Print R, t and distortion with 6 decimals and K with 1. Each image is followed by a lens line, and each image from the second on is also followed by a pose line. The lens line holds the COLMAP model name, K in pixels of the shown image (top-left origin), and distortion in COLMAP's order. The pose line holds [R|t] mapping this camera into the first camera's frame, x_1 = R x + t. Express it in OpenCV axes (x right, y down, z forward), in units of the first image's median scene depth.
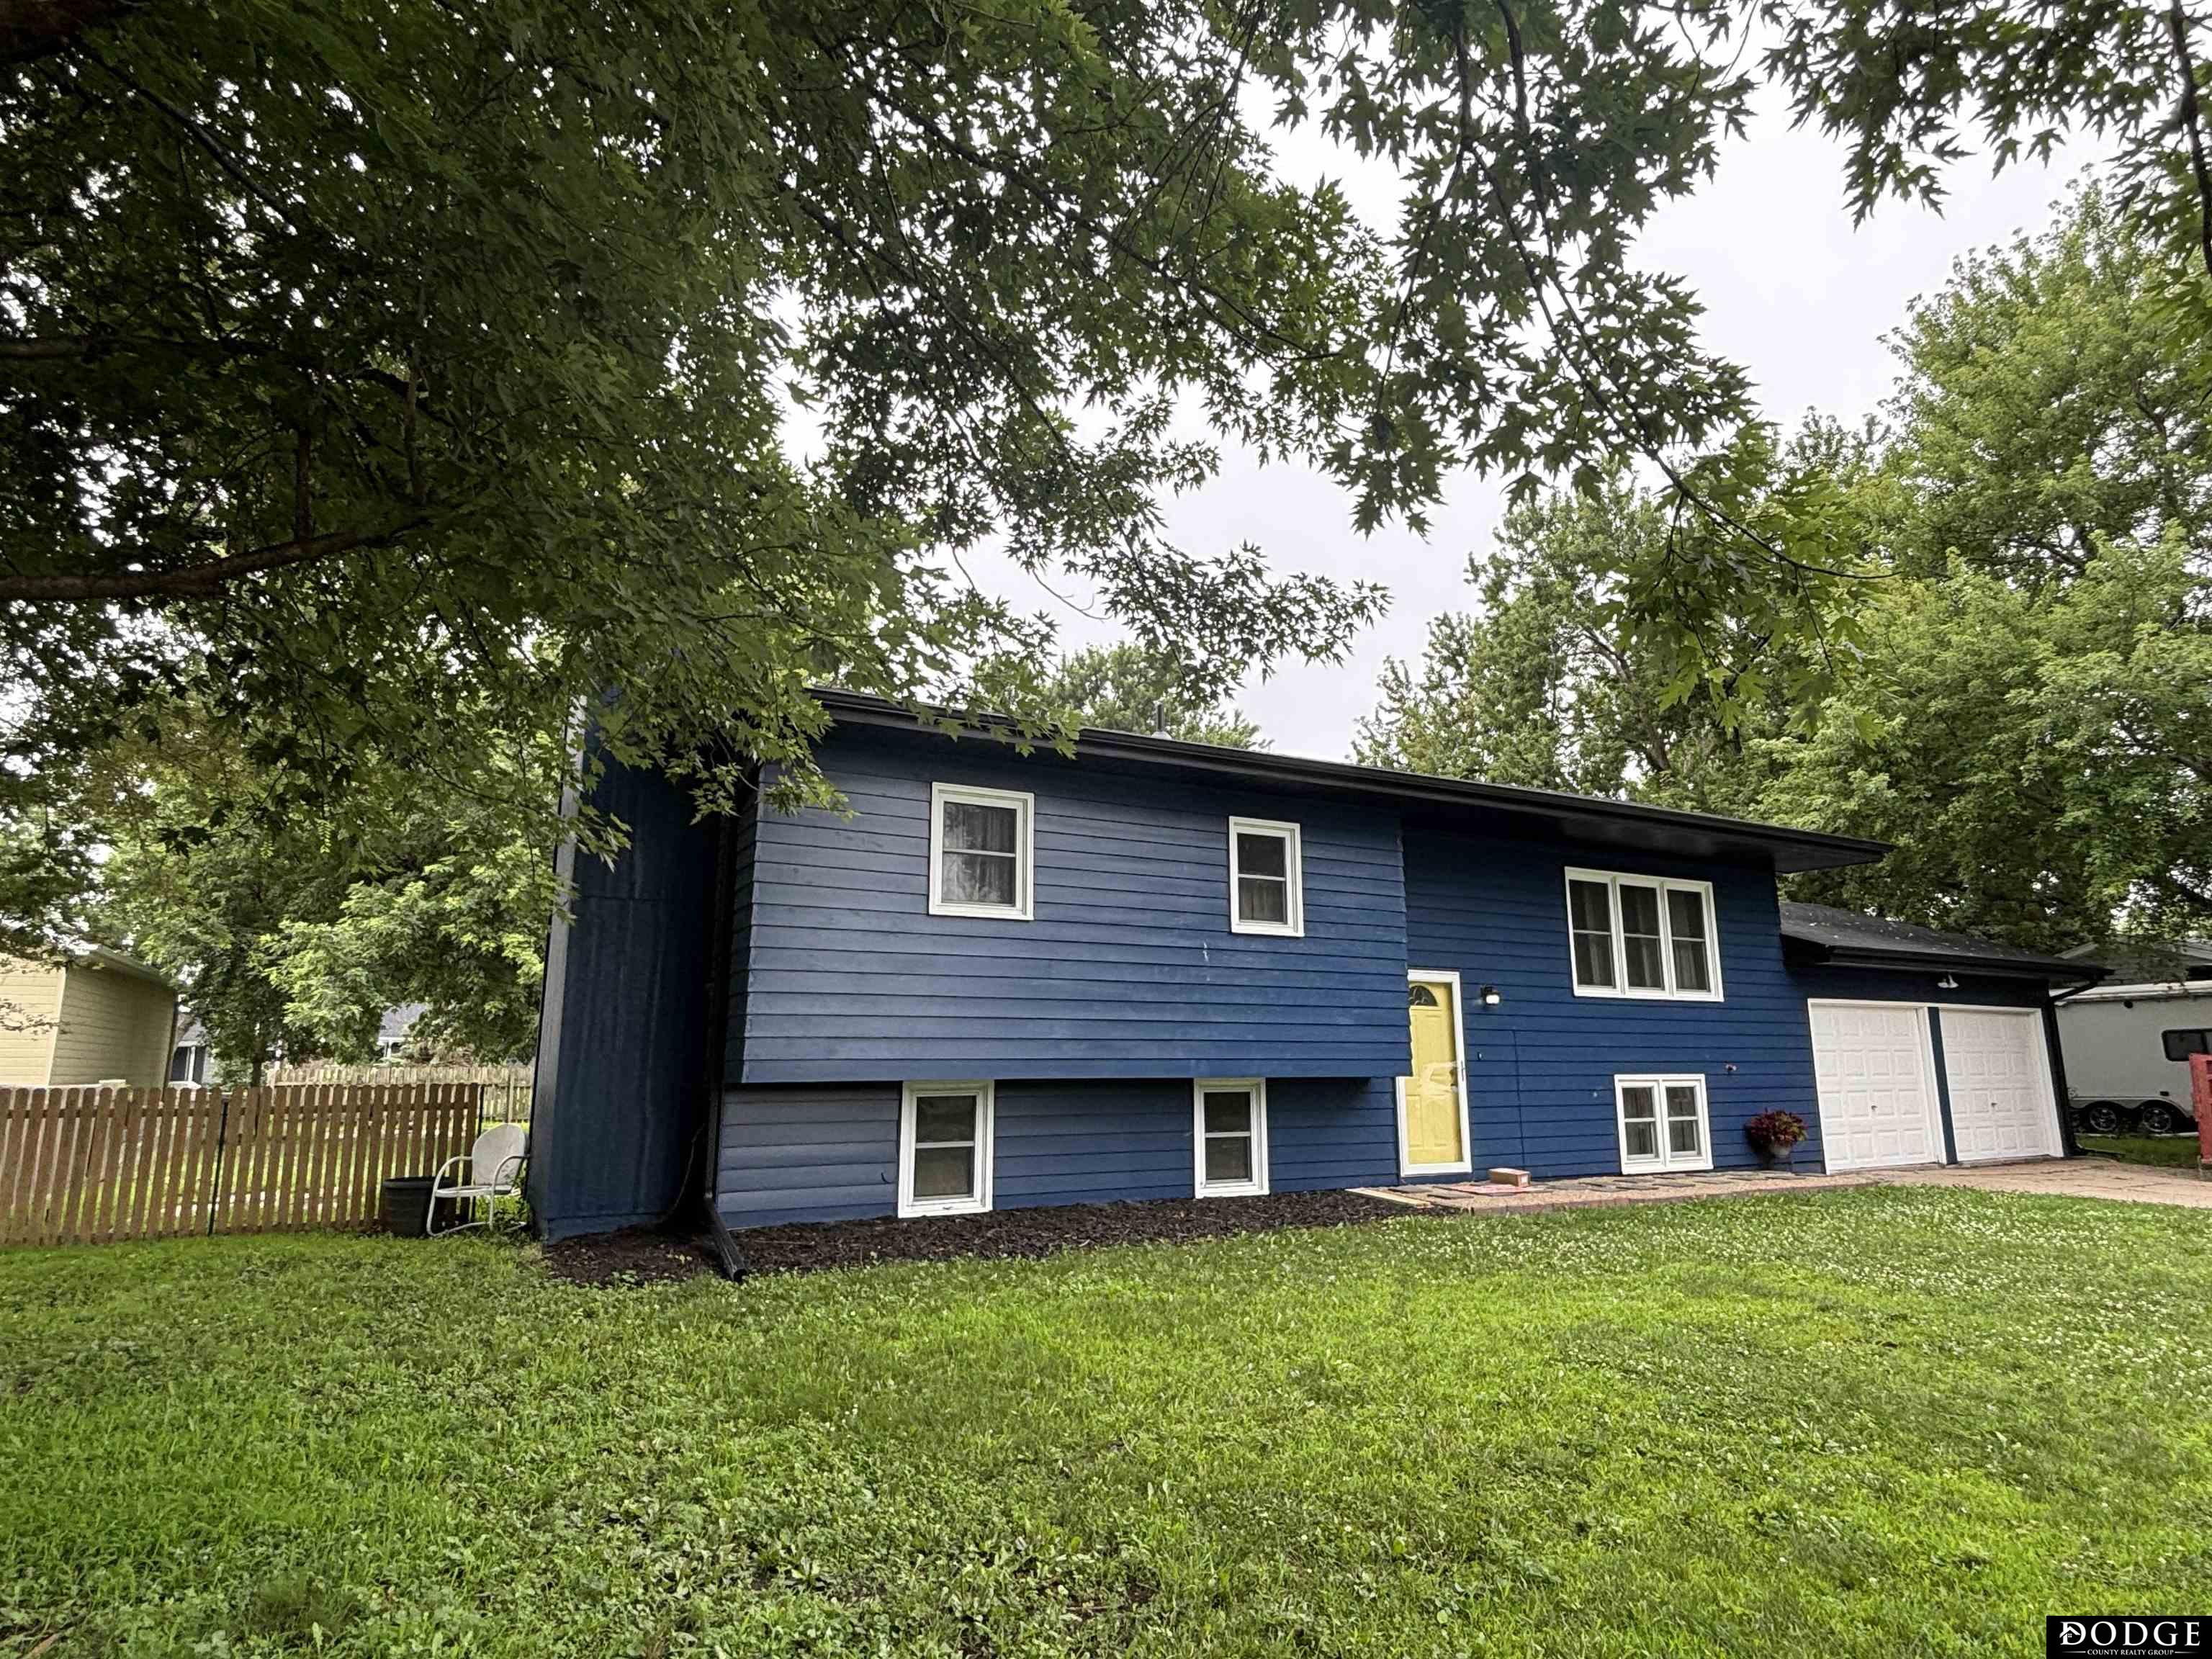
lens RADIAL K [[1304.3, 0, 1094.1], [0, 1304.3, 803.6], [0, 0, 1]] dist [0.072920, -0.090716]
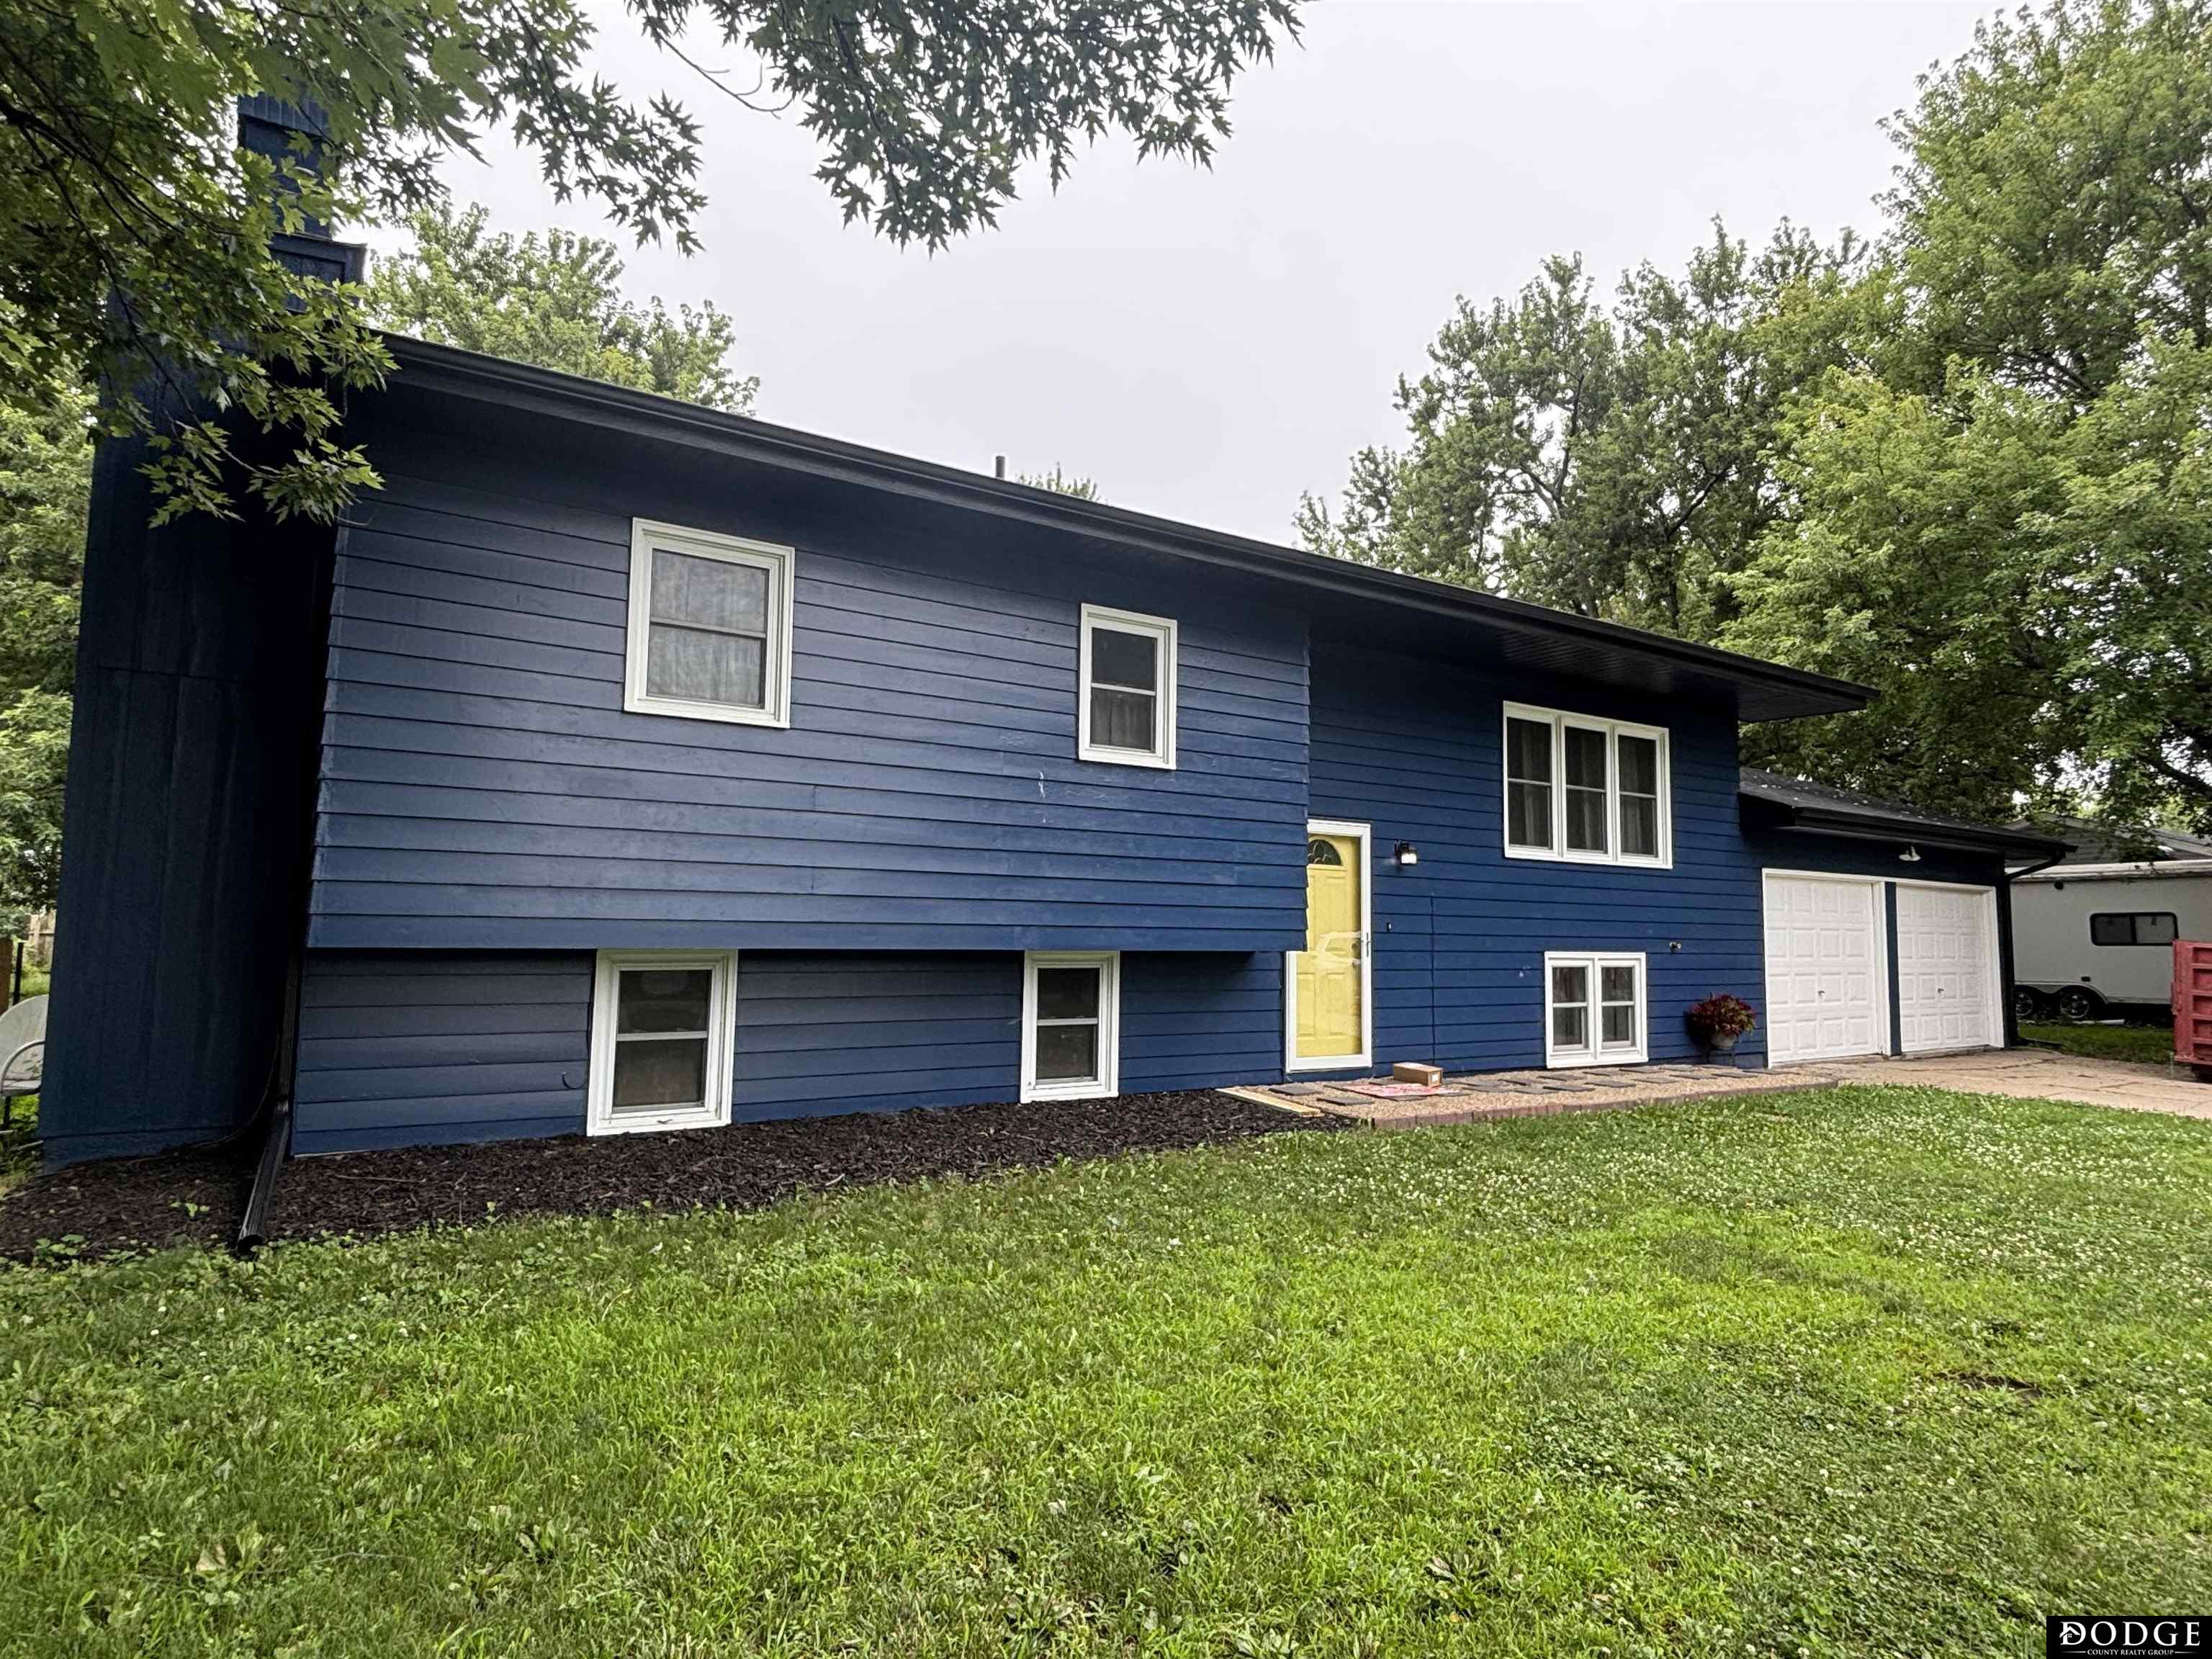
lens RADIAL K [[1304.3, 0, 1094.1], [0, 1304.3, 803.6], [0, 0, 1]] dist [0.072920, -0.090716]
pose [[0.997255, 0.026536, 0.069128, 0.049220], [-0.033465, 0.994314, 0.101088, 0.037323], [-0.066053, -0.103124, 0.992473, 0.199499]]
